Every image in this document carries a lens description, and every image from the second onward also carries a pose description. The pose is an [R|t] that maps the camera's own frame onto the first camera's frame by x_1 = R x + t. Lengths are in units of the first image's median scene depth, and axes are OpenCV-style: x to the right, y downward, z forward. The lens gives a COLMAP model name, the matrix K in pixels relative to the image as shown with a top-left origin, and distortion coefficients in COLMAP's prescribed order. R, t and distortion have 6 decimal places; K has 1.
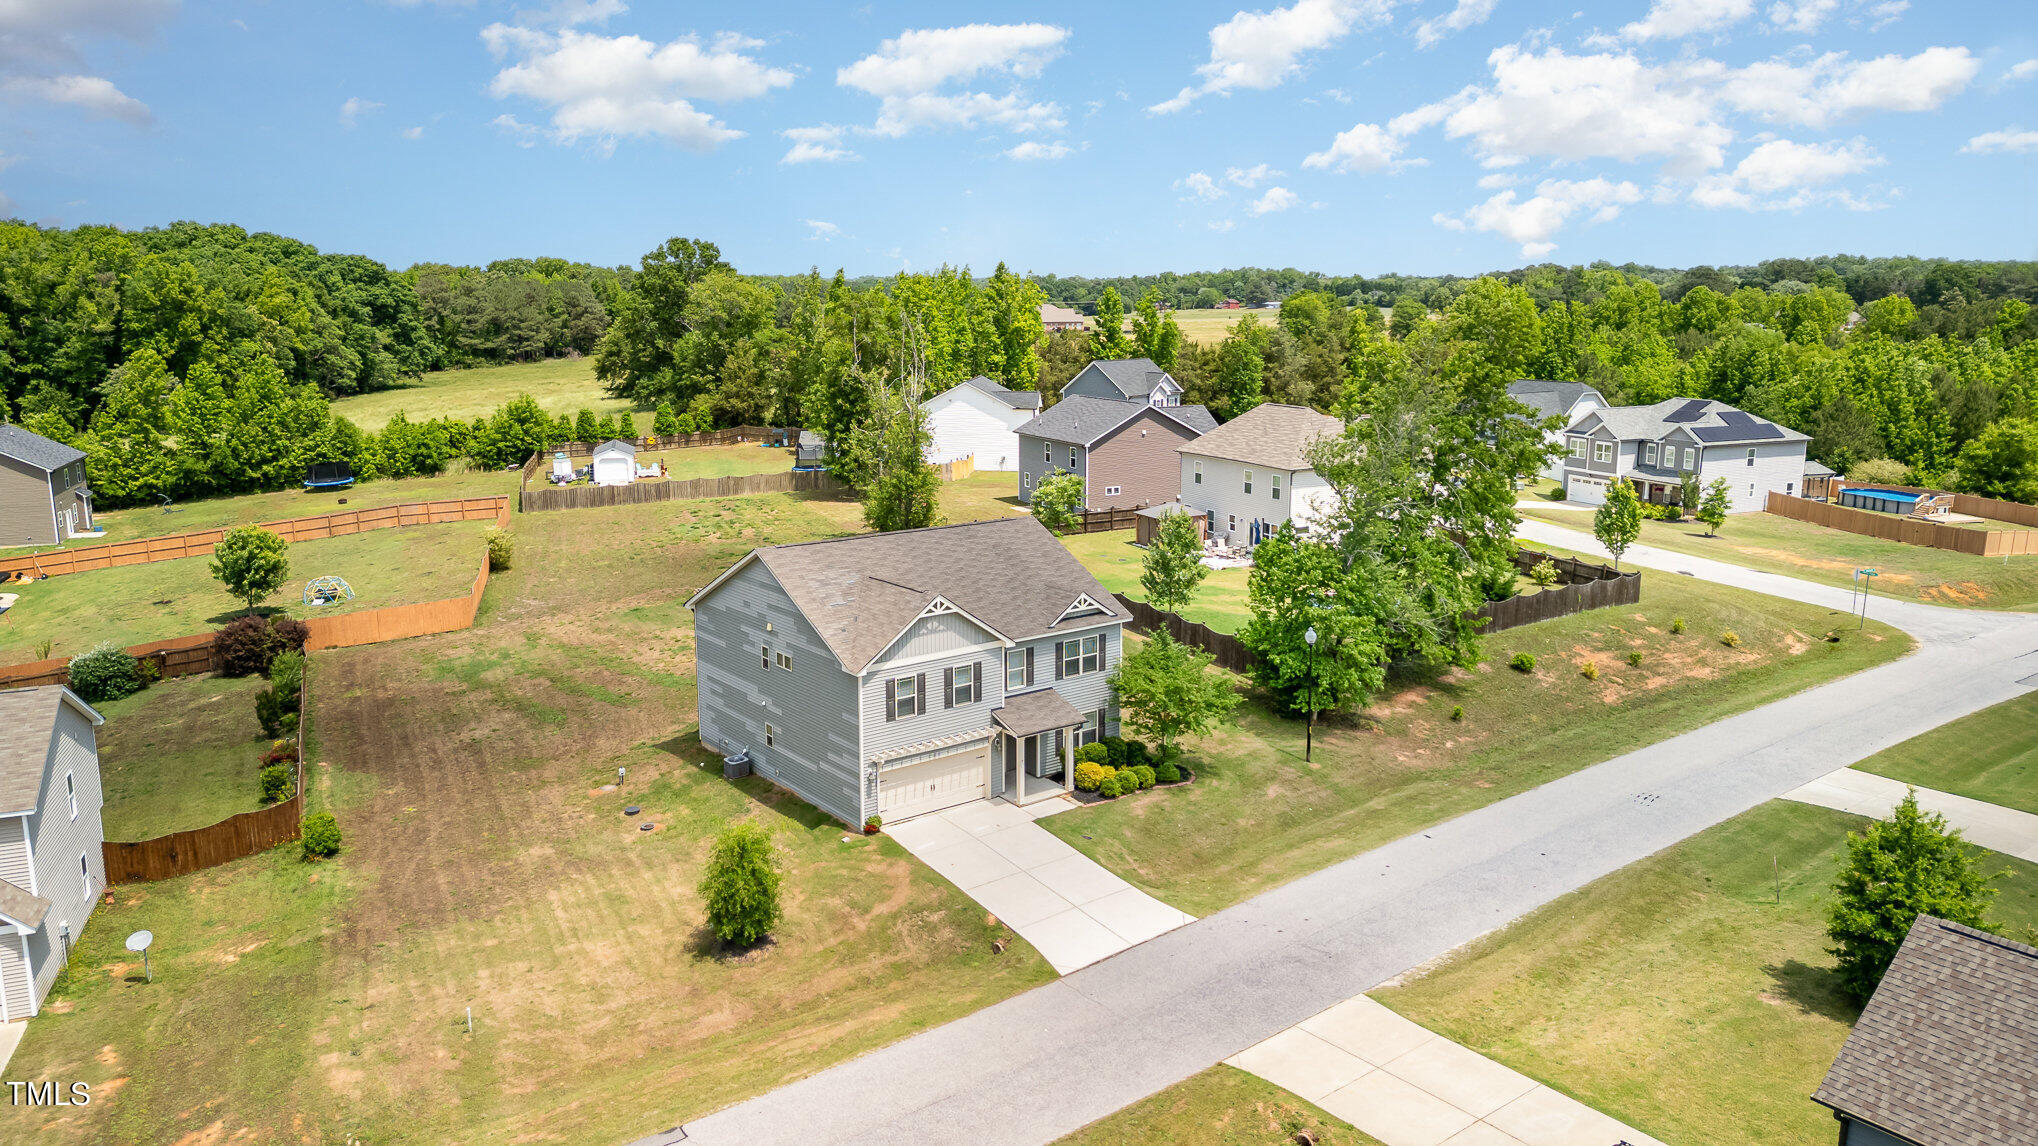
lens RADIAL K [[1452.5, 0, 1019.0], [0, 1452.5, 573.0], [0, 0, 1]] dist [0.122093, -0.131977]
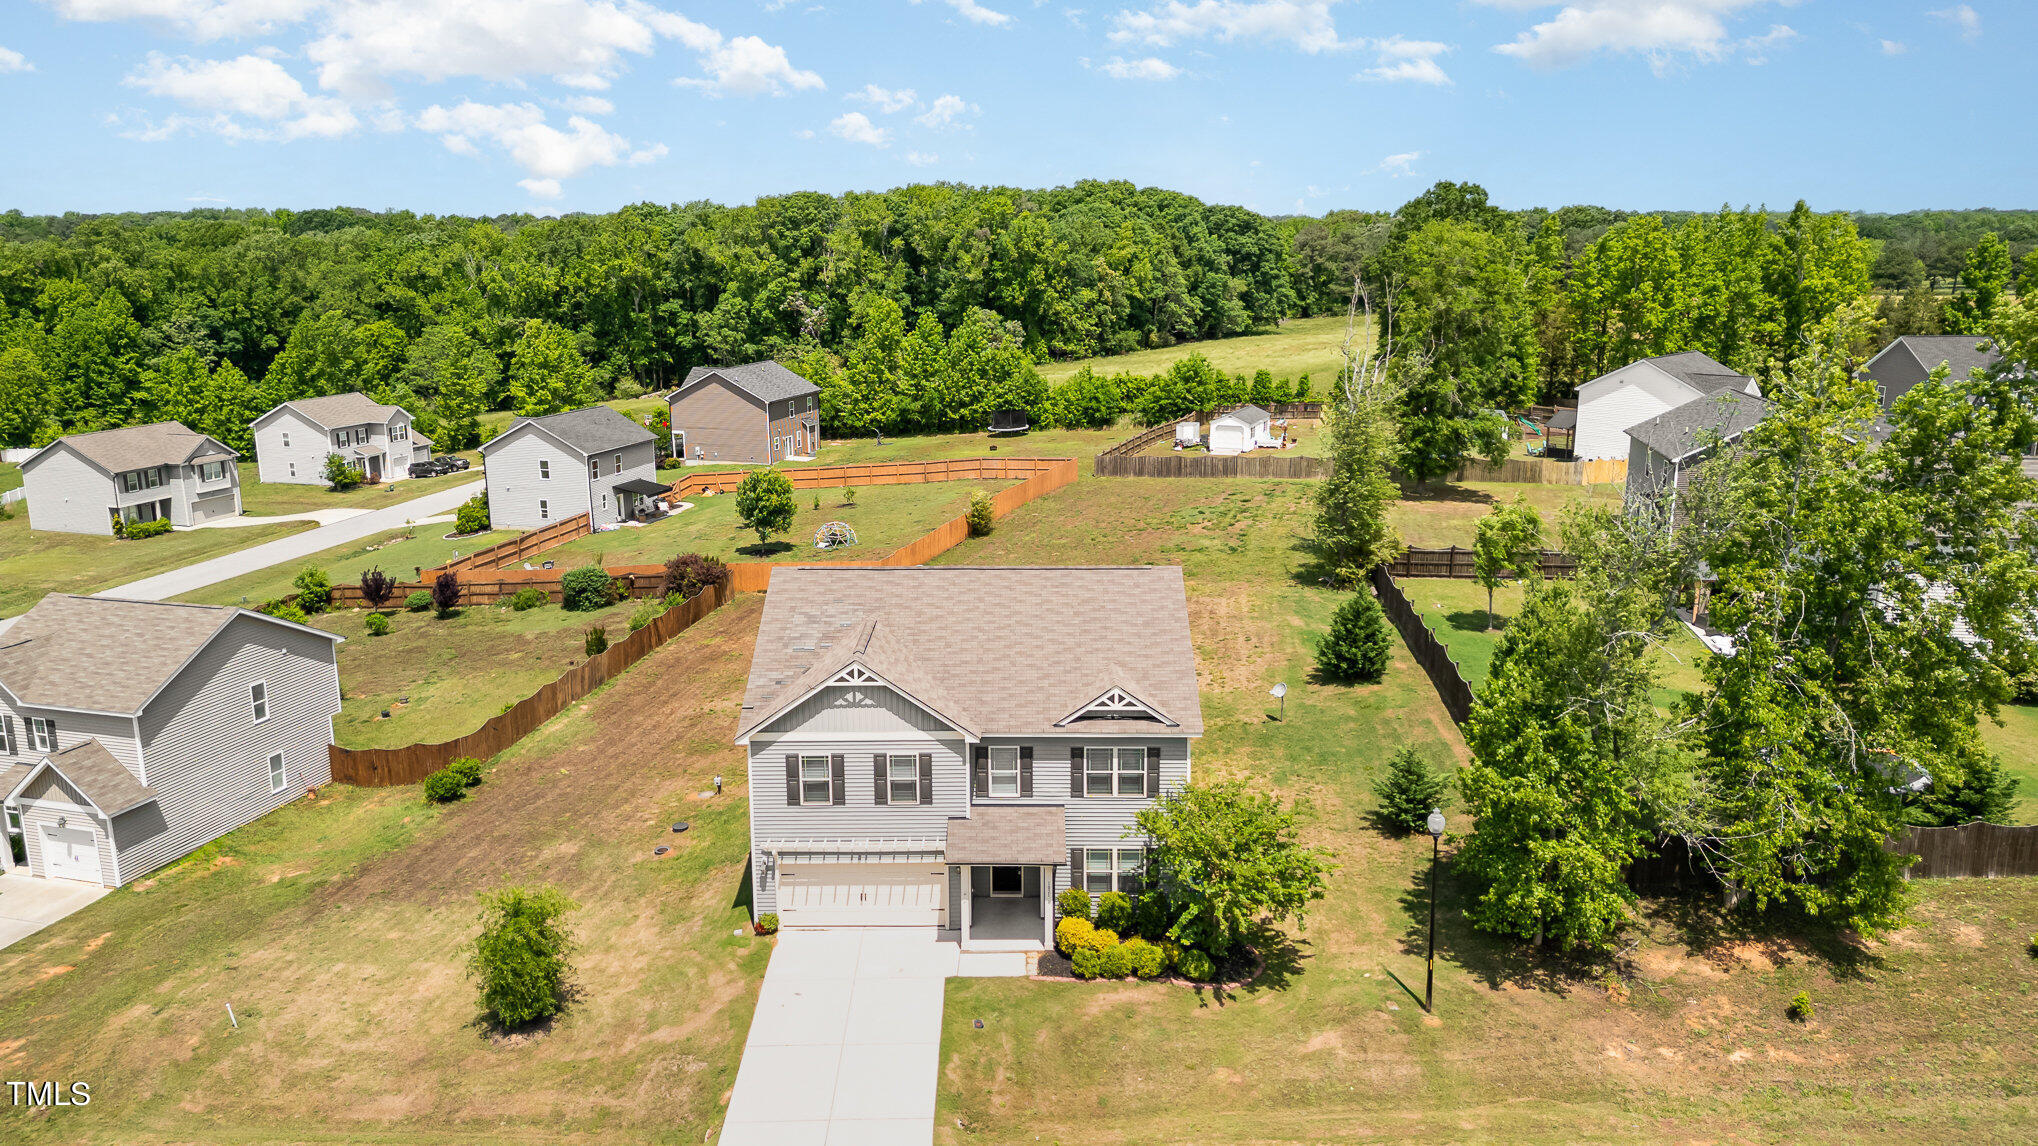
lens RADIAL K [[1452.5, 0, 1019.0], [0, 1452.5, 573.0], [0, 0, 1]] dist [0.122093, -0.131977]
pose [[0.783230, 0.141462, -0.605425, 0.287221], [-0.117429, 0.989904, 0.079381, -0.062459], [0.610542, 0.008922, 0.791934, 0.255382]]
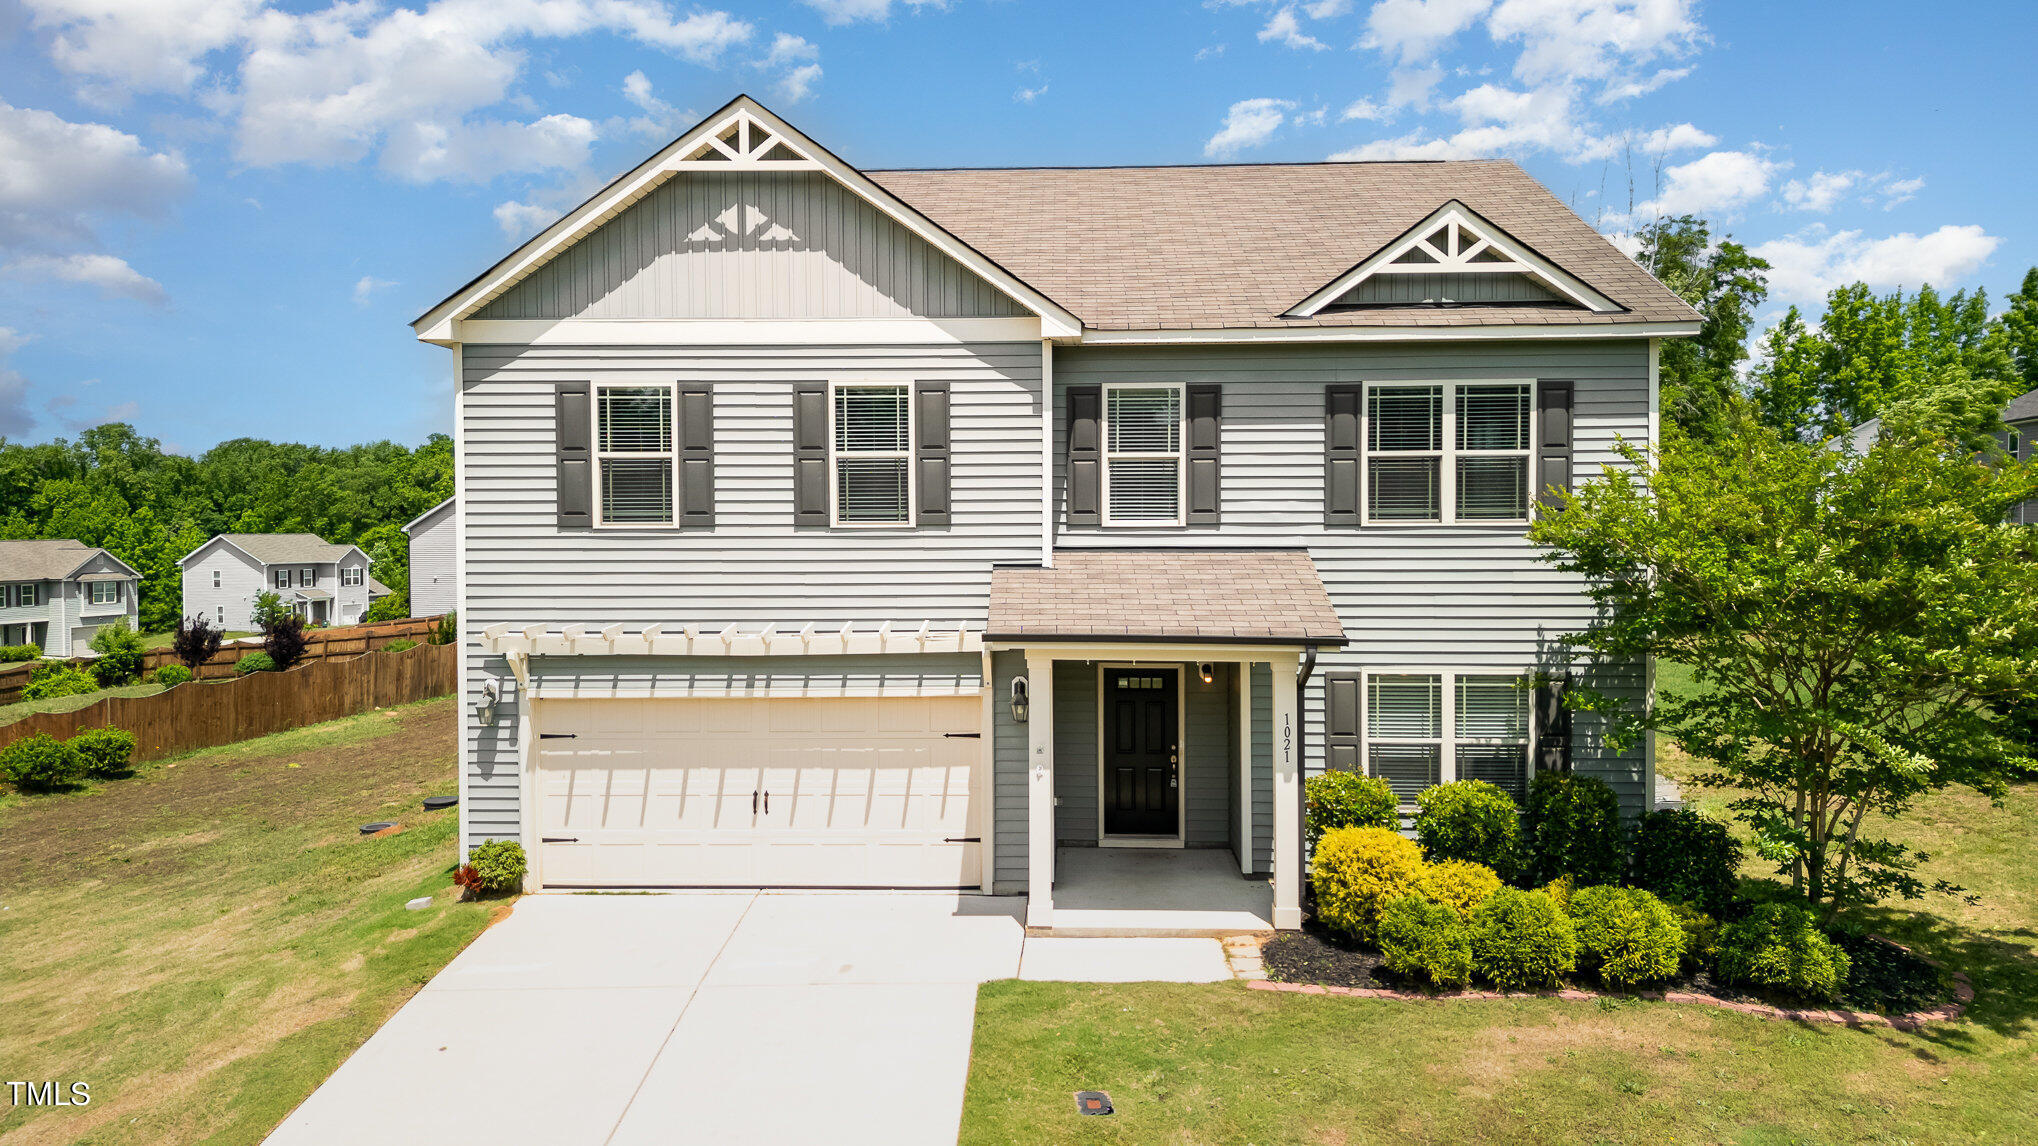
lens RADIAL K [[1452.5, 0, 1019.0], [0, 1452.5, 573.0], [0, 0, 1]] dist [0.122093, -0.131977]
pose [[0.764183, 0.025632, -0.644490, 0.104354], [-0.123617, 0.986508, -0.107340, 0.078053], [0.633042, 0.161697, 0.757041, 0.492457]]
